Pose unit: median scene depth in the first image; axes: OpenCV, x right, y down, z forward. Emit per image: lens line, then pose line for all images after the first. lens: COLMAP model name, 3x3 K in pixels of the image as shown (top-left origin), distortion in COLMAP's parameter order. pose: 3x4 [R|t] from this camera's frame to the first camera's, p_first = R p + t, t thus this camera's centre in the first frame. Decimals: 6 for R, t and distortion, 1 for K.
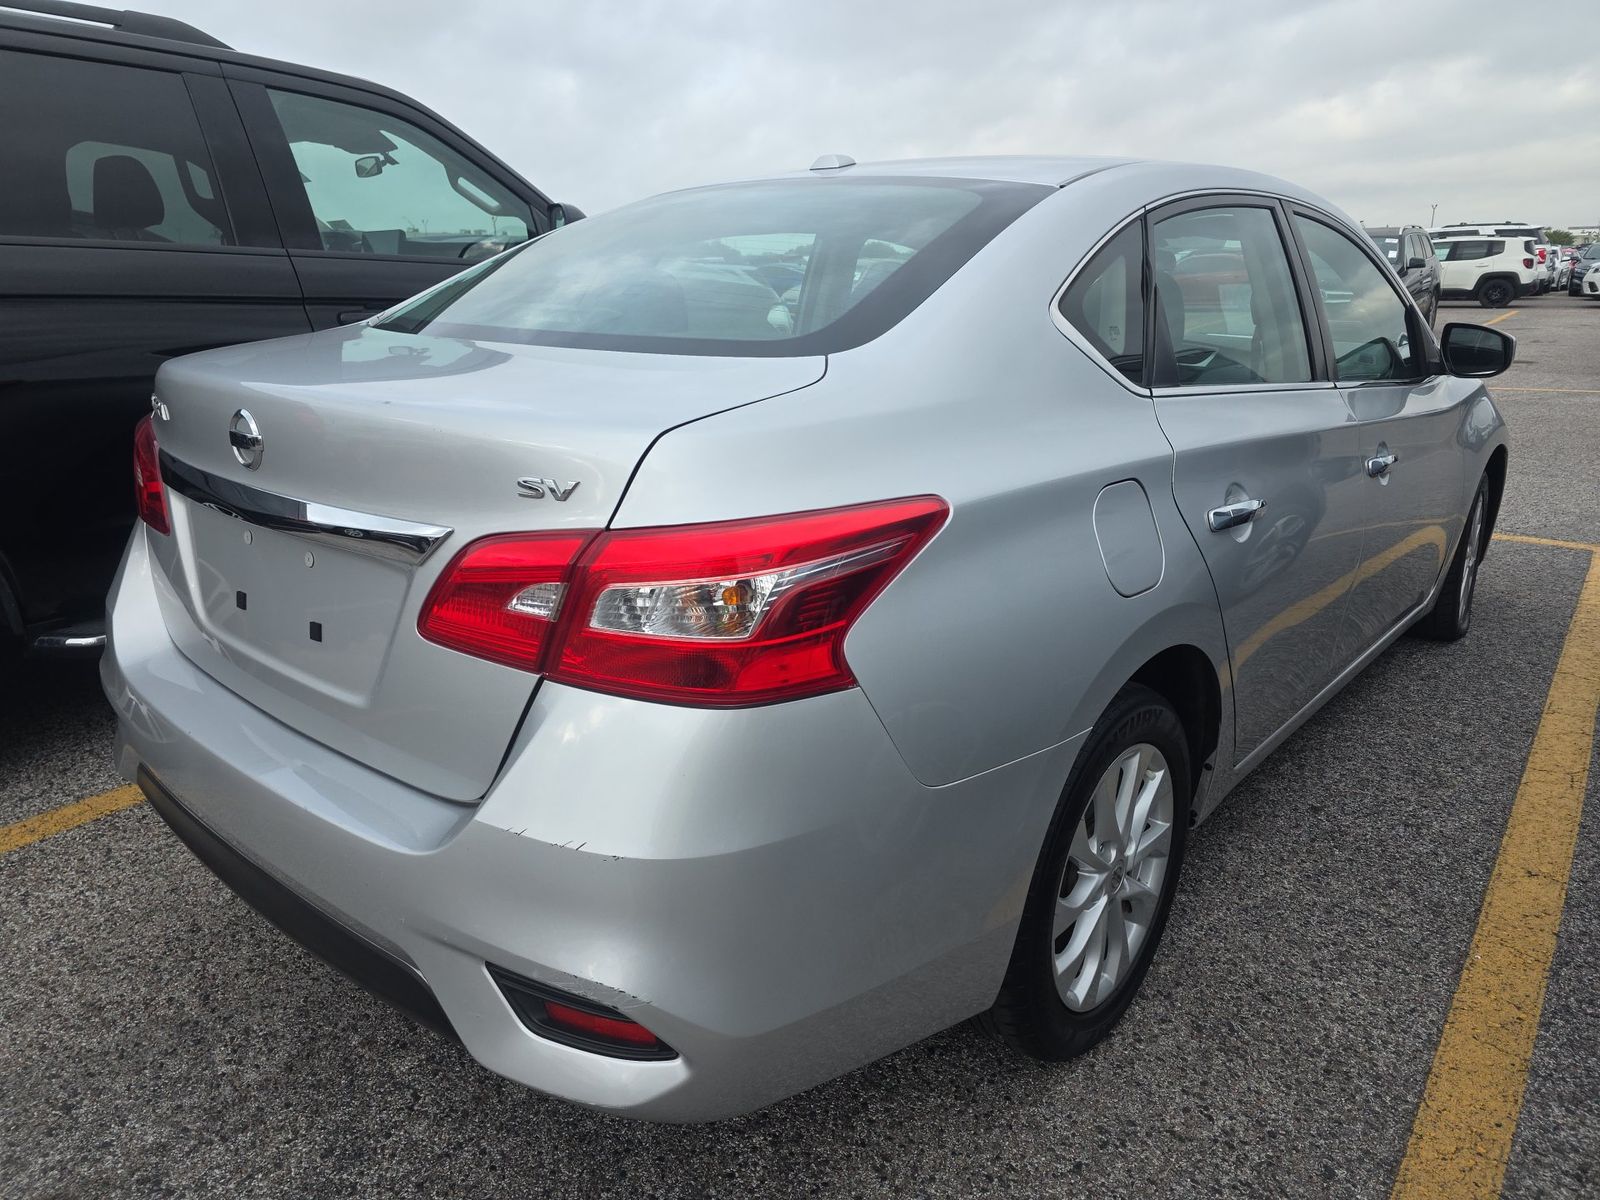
lens RADIAL K [[1057.5, 0, 800.0], [0, 1057.5, 600.0], [0, 0, 1]] dist [0.011722, -0.001943]
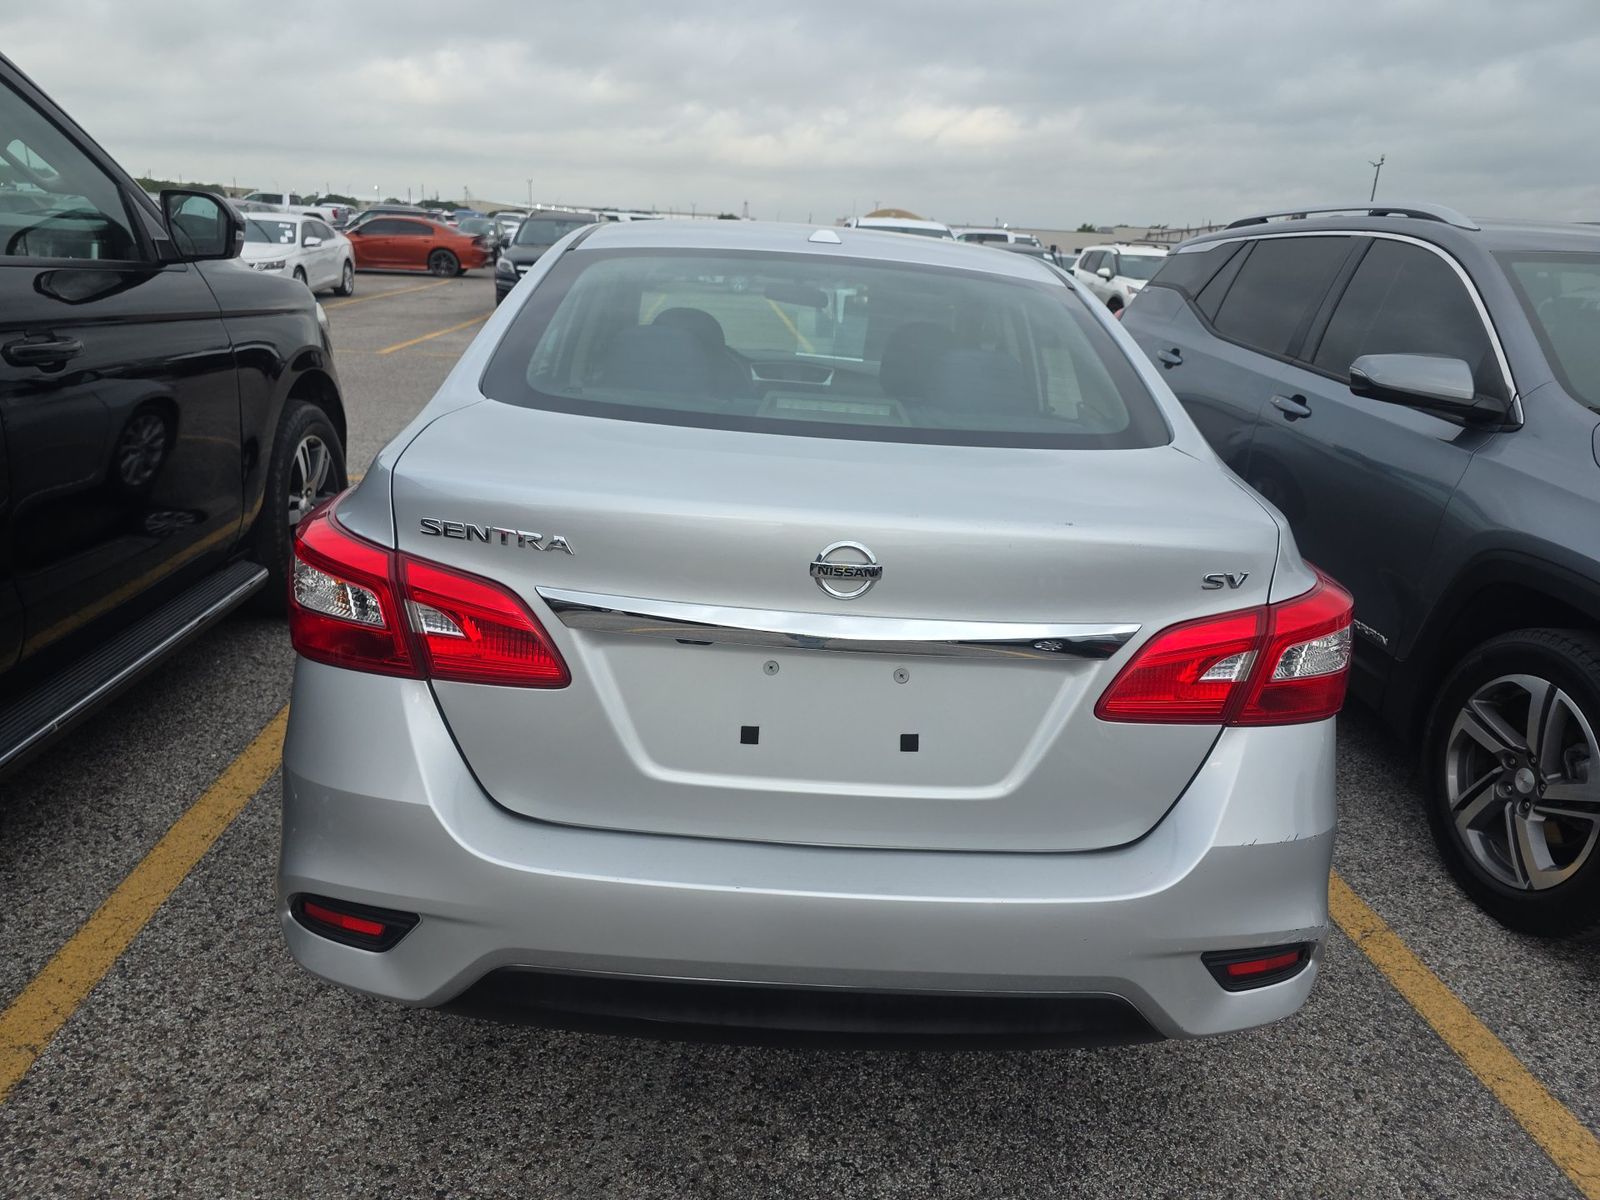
lens RADIAL K [[1056.4, 0, 793.4], [0, 1056.4, 611.3], [0, 0, 1]] dist [0.007323, -0.002378]
pose [[0.758613, -0.160200, 0.631539, -1.387955], [0.133935, 0.986943, 0.089469, -0.242464], [-0.637626, 0.016713, 0.770165, 0.320702]]
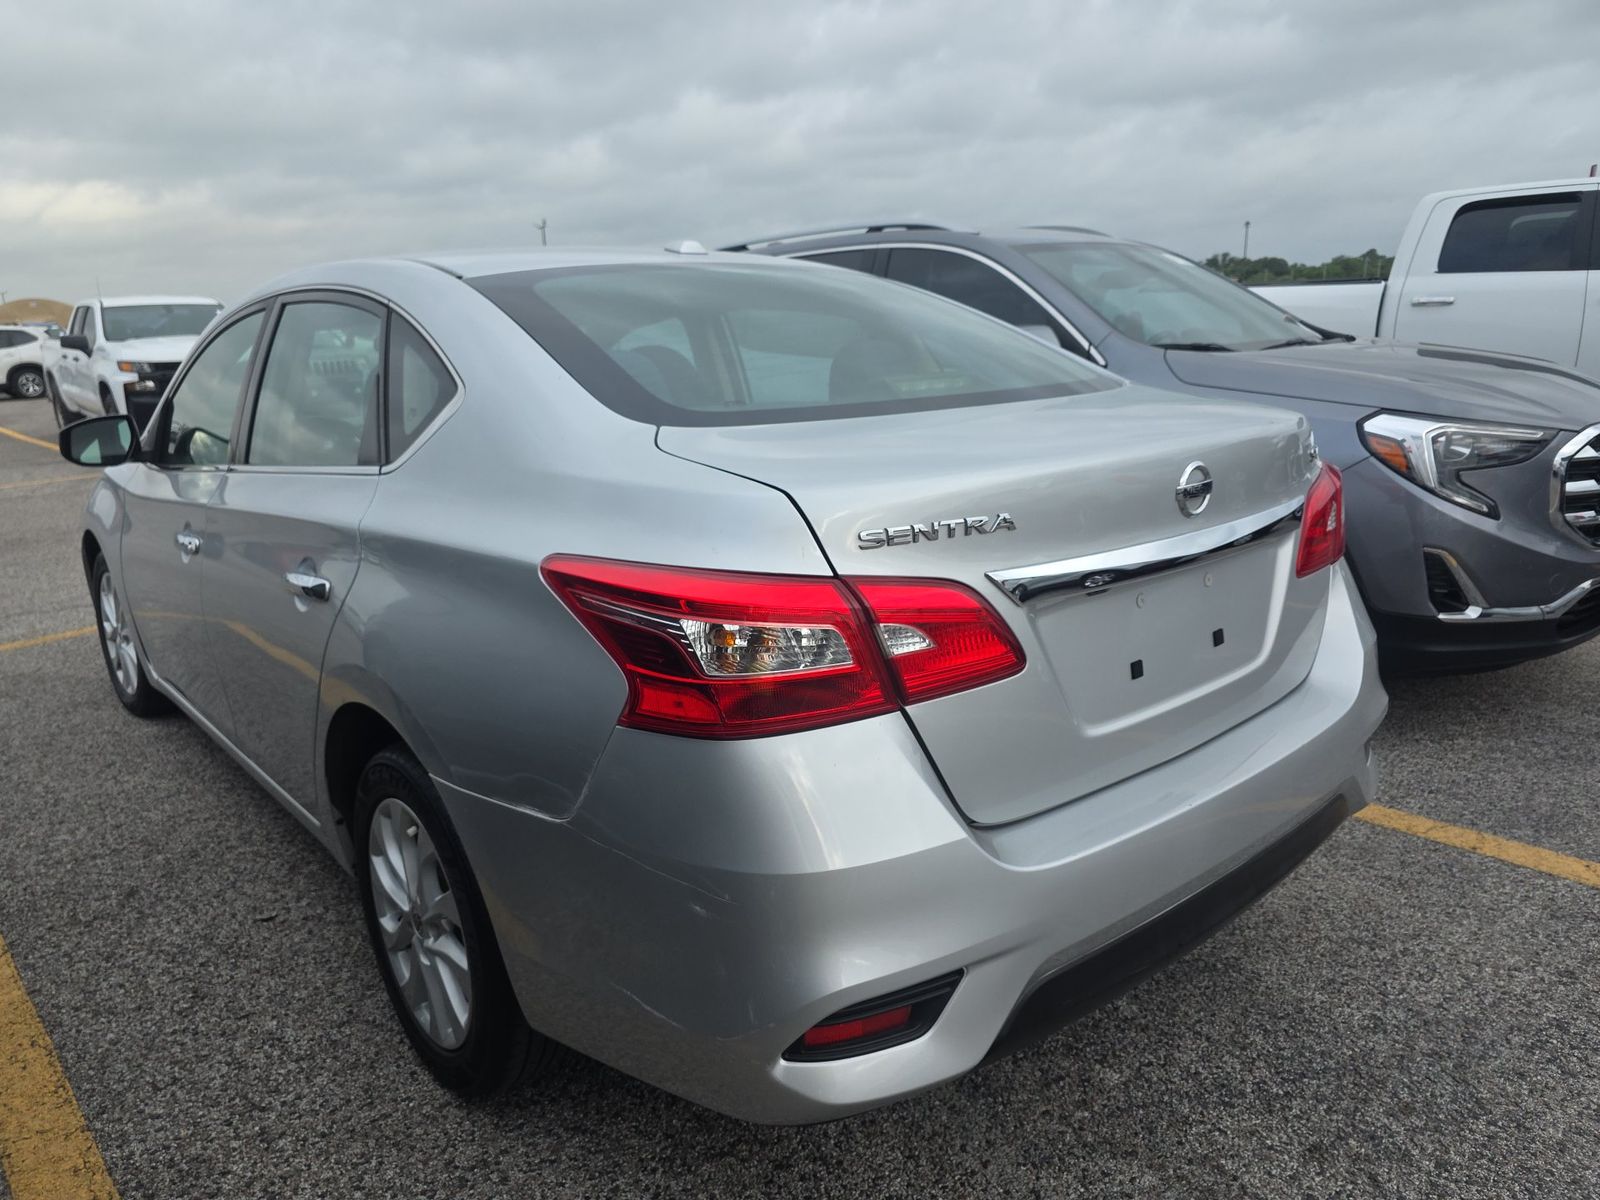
lens RADIAL K [[1057.5, 0, 800.0], [0, 1057.5, 600.0], [0, 0, 1]] dist [0.011722, -0.001943]
pose [[0.179521, -0.238531, 0.954398, -1.982503], [0.314438, 0.933180, 0.174083, -0.438310], [-0.932149, 0.268847, 0.242528, 1.342312]]
